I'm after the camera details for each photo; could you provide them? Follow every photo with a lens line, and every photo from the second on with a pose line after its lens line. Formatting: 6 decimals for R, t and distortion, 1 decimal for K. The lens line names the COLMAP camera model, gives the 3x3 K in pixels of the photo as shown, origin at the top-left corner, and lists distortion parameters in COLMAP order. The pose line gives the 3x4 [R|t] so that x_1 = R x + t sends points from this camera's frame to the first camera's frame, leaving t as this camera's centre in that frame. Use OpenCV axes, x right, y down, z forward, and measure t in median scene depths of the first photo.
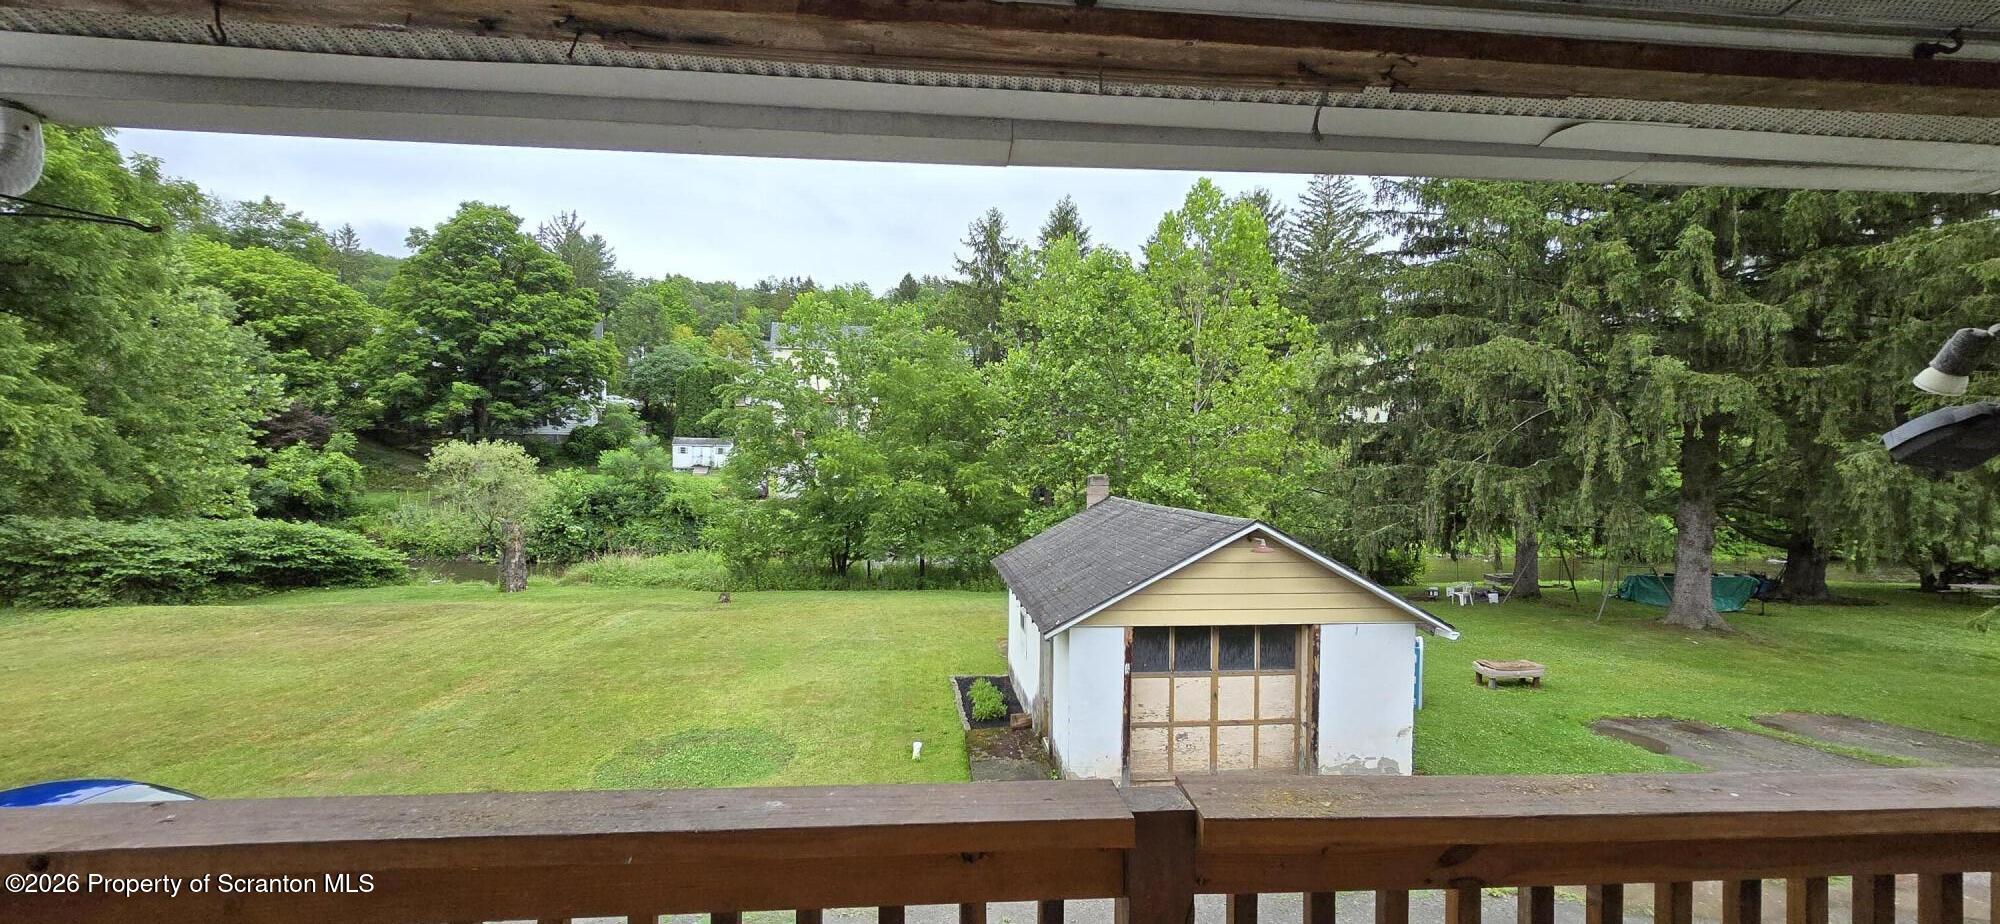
lens RADIAL K [[792.5, 0, 1000.0], [0, 792.5, 462.0], [0, 0, 1]] dist [-0.016264, -0.000032]
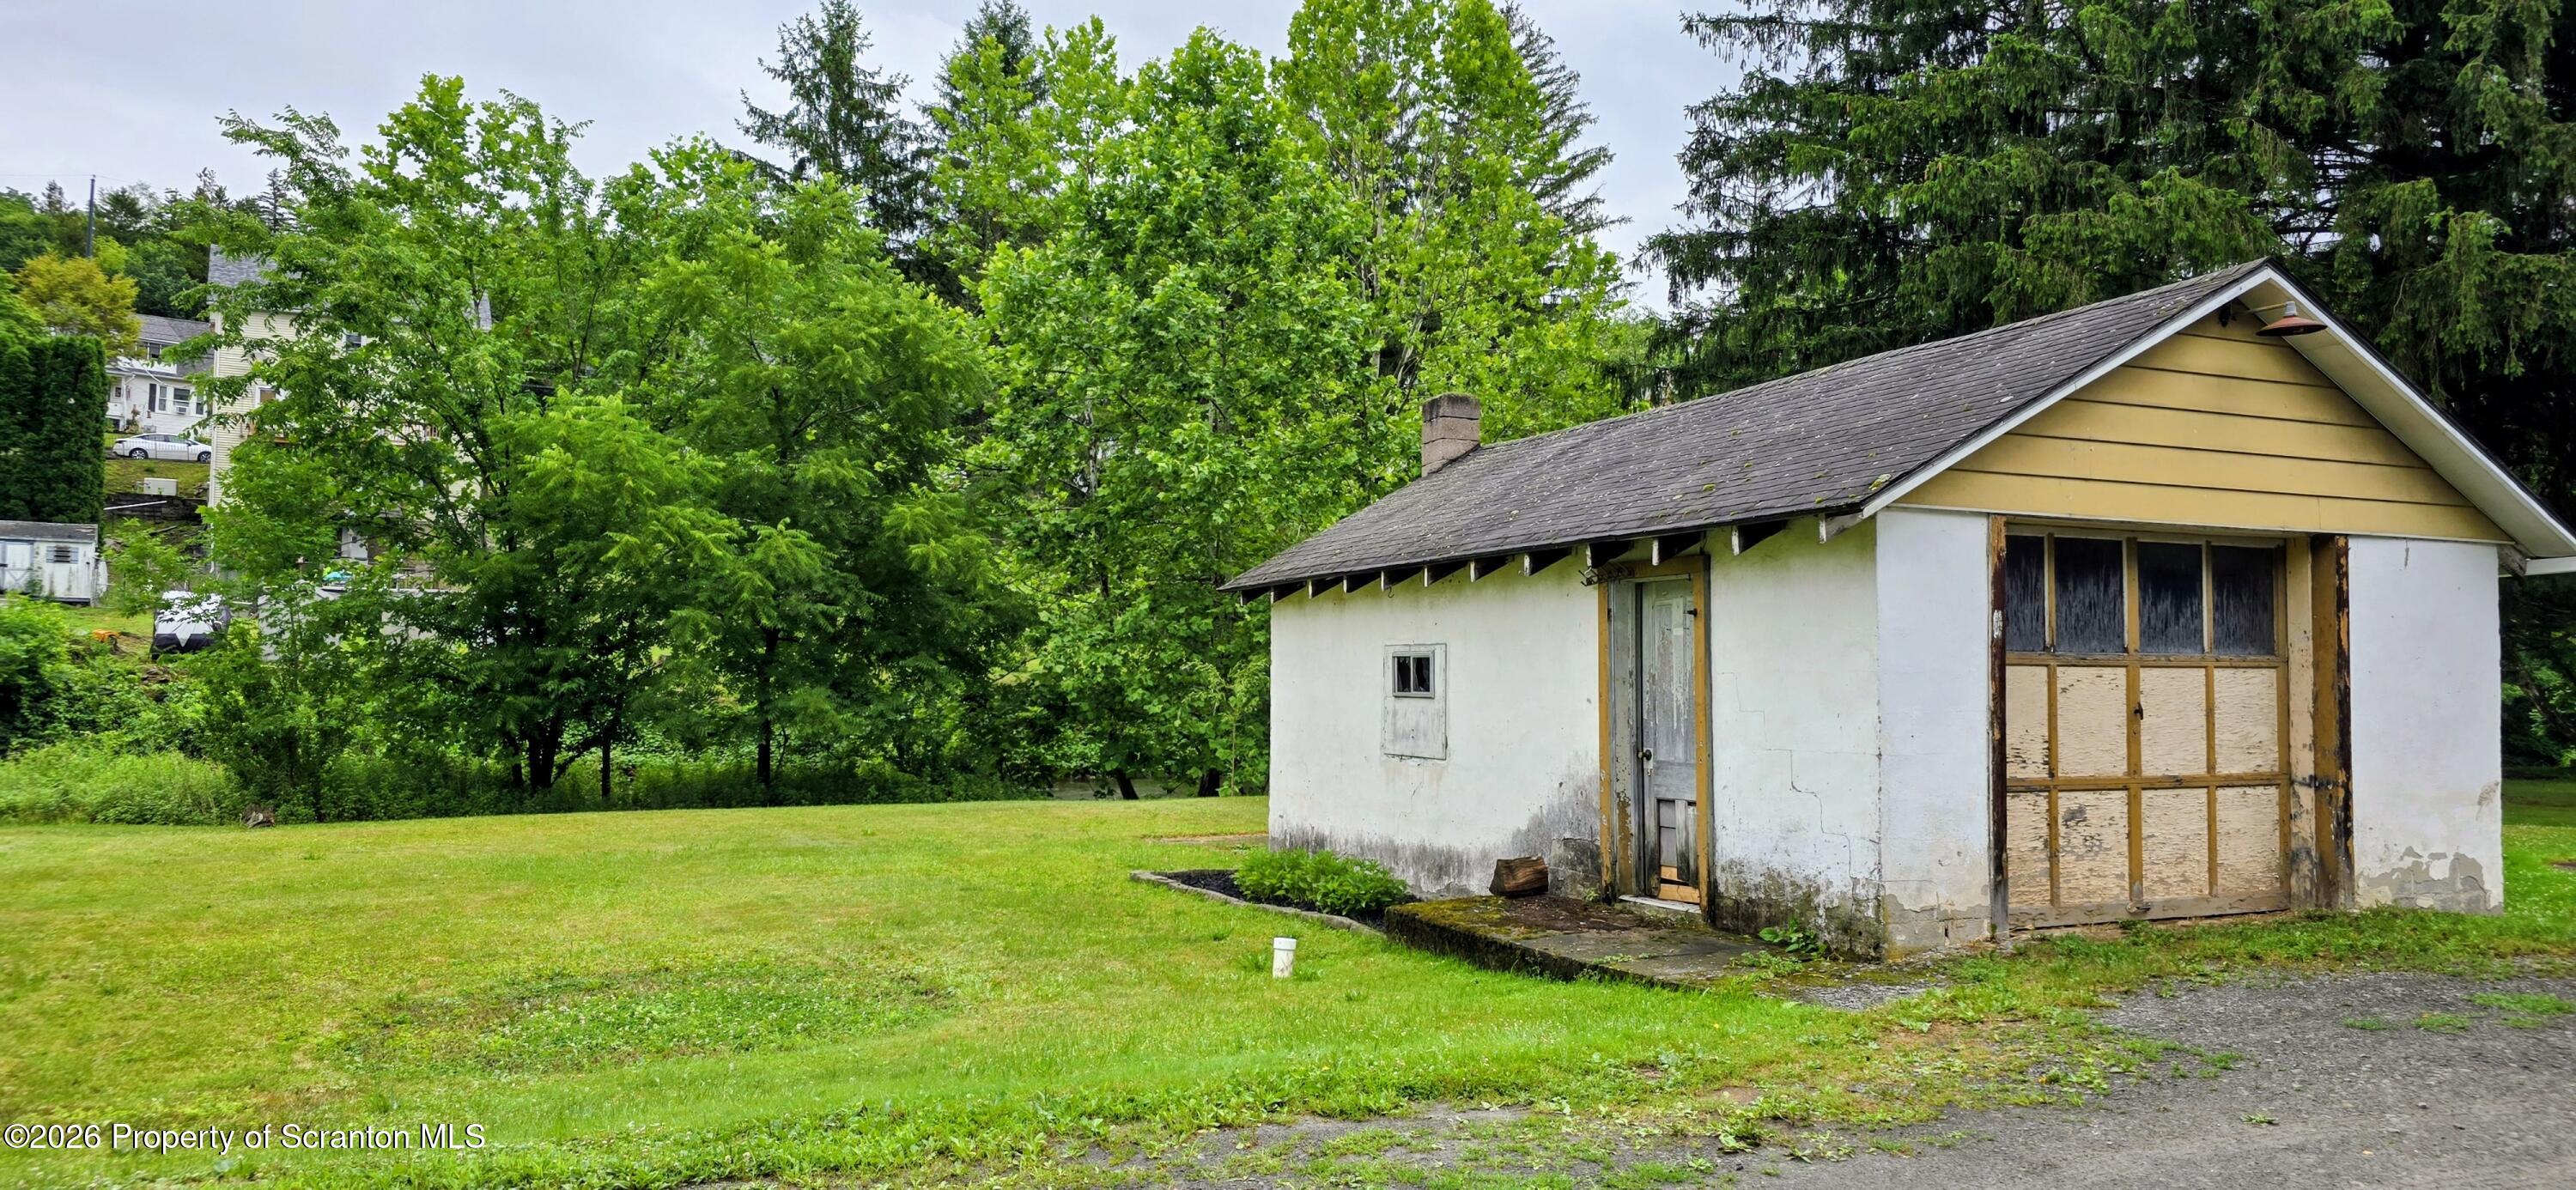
lens RADIAL K [[1680.9, 0, 1288.0], [0, 1680.9, 595.0], [0, 0, 1]] dist [0.030184, -0.001921]
pose [[0.949351, 0.009980, 0.314060, -0.409762], [0.000520, 0.999444, -0.033333, 0.260891], [-0.314218, 0.031808, 0.948818, 0.308383]]
